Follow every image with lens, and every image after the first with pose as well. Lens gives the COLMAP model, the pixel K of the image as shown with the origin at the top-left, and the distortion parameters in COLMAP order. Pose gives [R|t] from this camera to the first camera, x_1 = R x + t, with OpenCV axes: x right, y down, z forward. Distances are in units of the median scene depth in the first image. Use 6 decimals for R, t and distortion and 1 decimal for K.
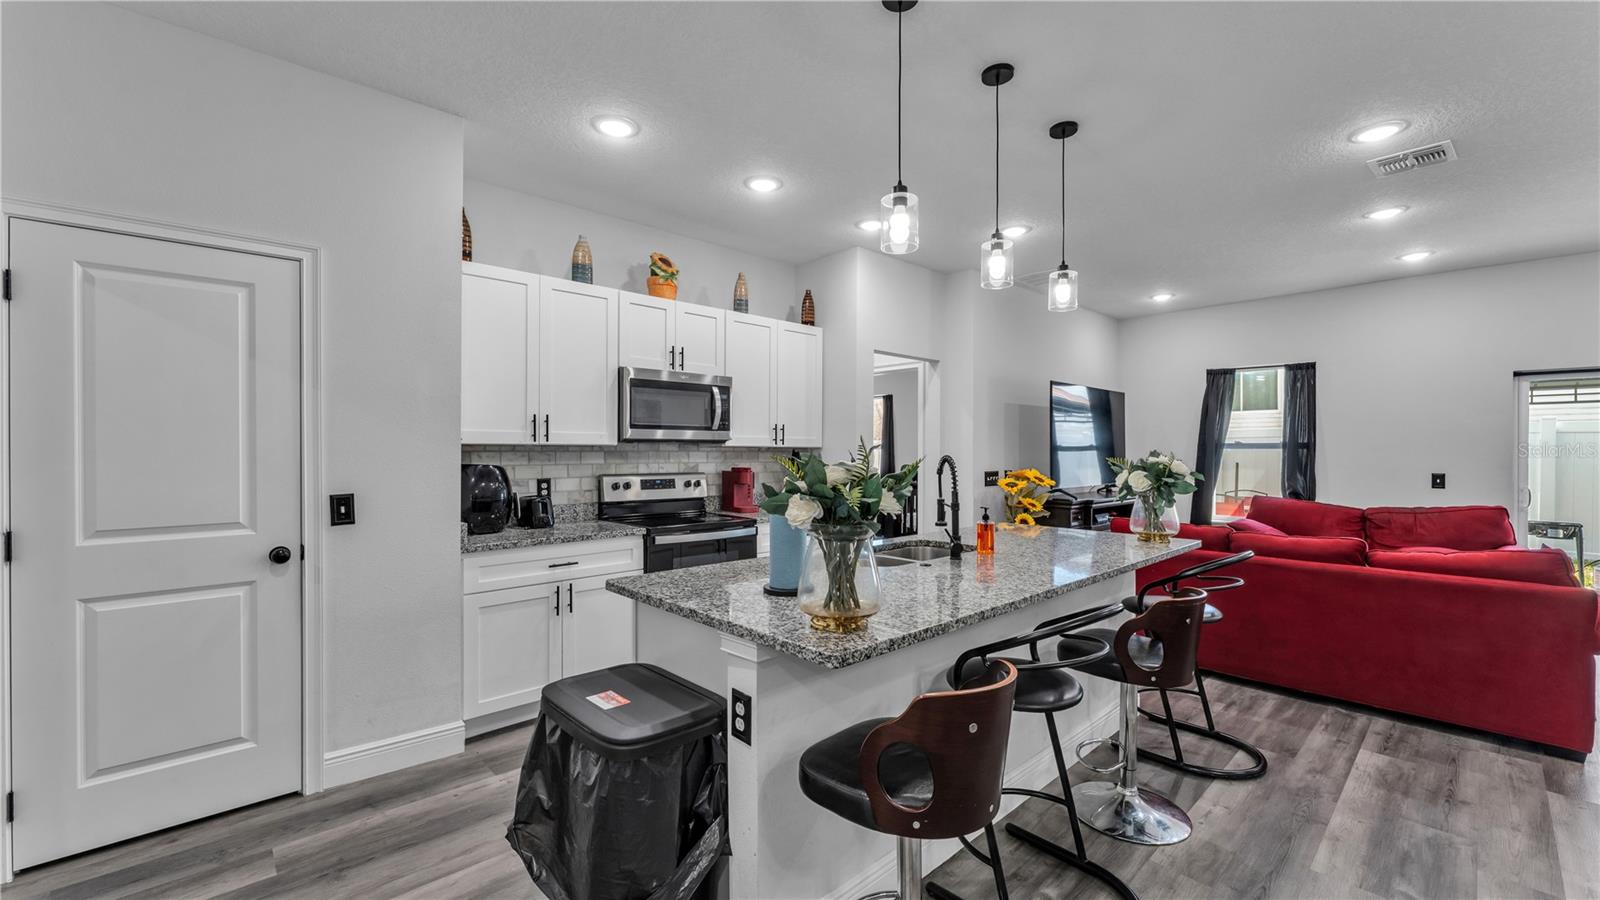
lens RADIAL K [[639.1, 0, 804.3], [0, 639.1, 453.9], [0, 0, 1]] dist [0.001623, 0.000279]
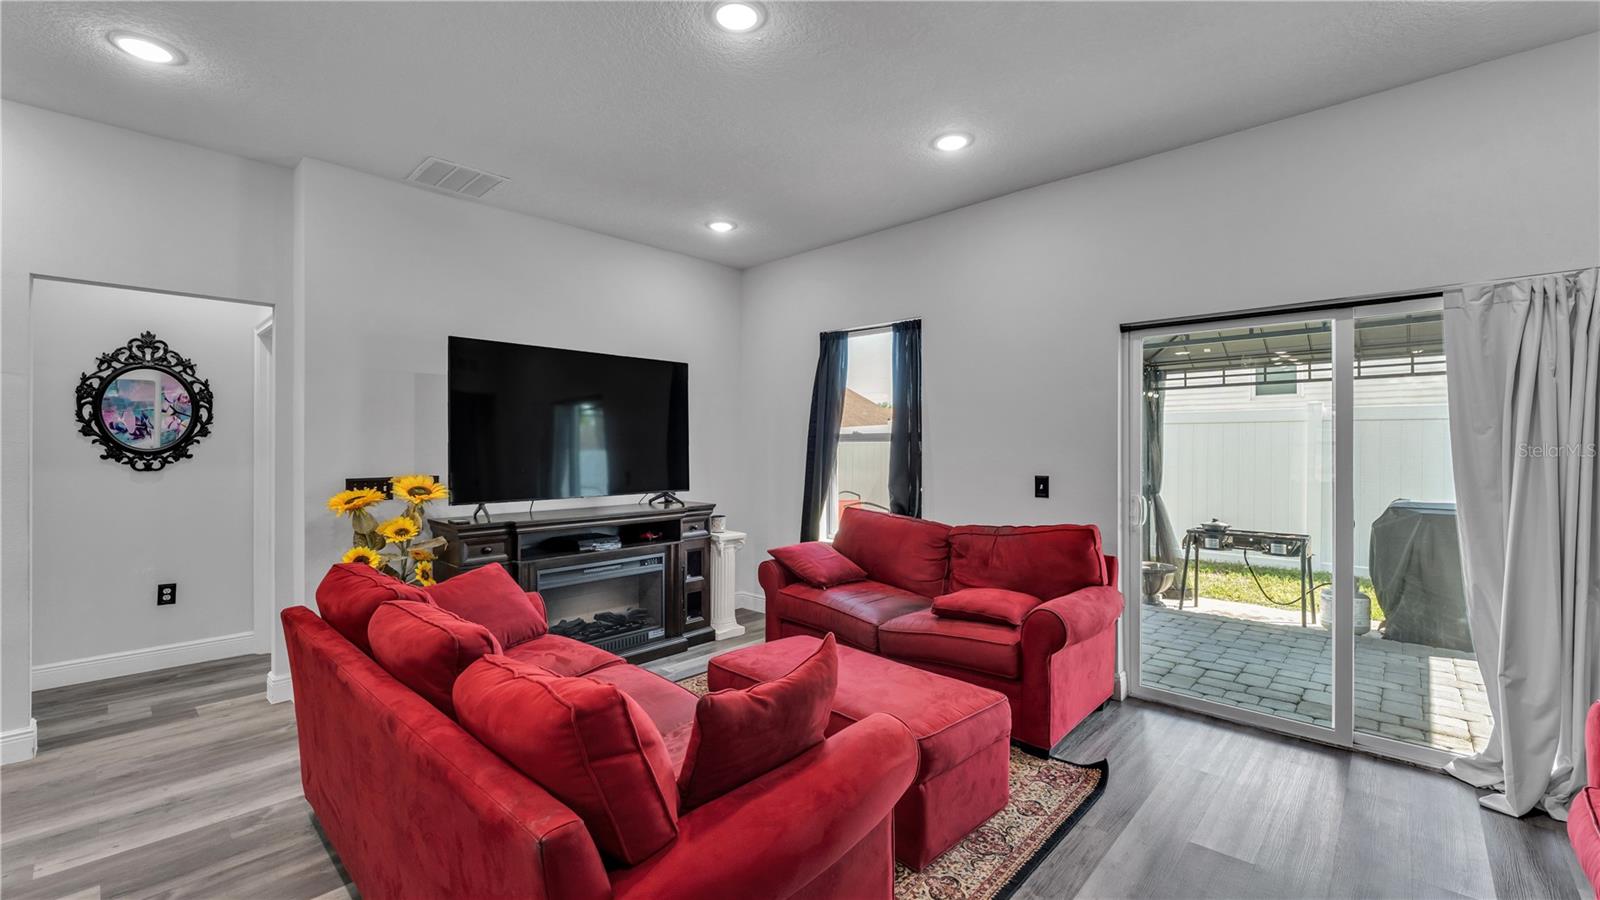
lens RADIAL K [[665.4, 0, 796.0], [0, 665.4, 439.6], [0, 0, 1]] dist [0.000879, -0.000647]
pose [[0.997415, -0.004146, 0.071737, 0.885603], [0.005125, 0.999896, -0.013468, -0.000456], [-0.071674, 0.013801, 0.997333, 0.398433]]
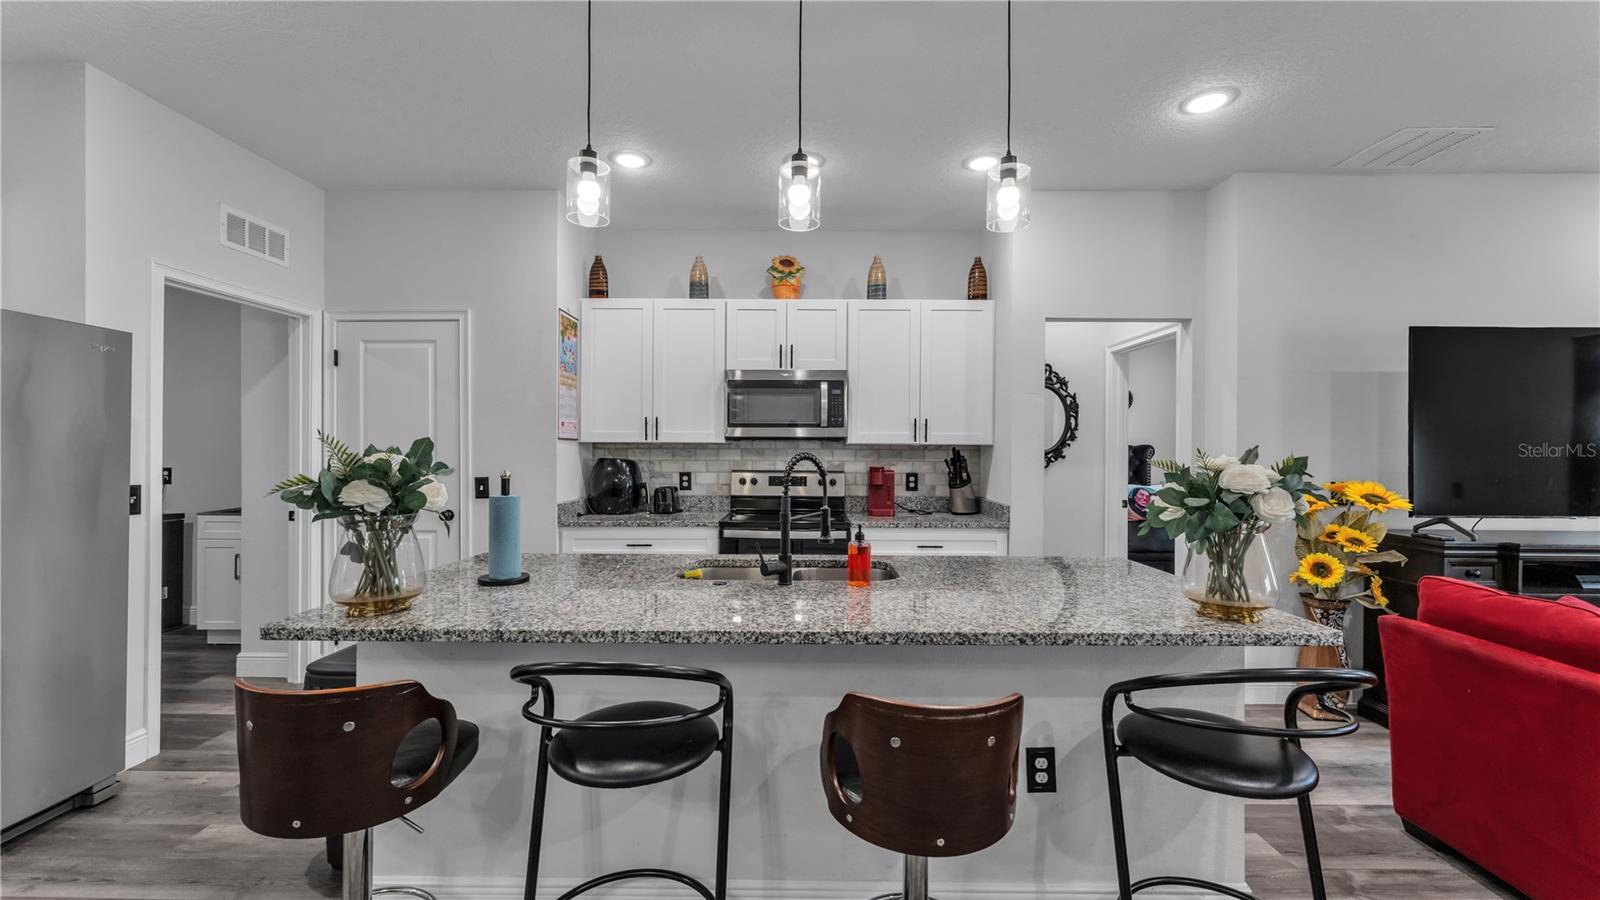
lens RADIAL K [[639.1, 0, 804.4], [0, 639.1, 450.9], [0, 0, 1]] dist [0.001623, 0.000279]
pose [[0.728097, 0.003026, -0.685467, 0.498012], [-0.006774, 0.999973, -0.002782, 0.001723], [0.685440, 0.006669, 0.728098, 0.278379]]
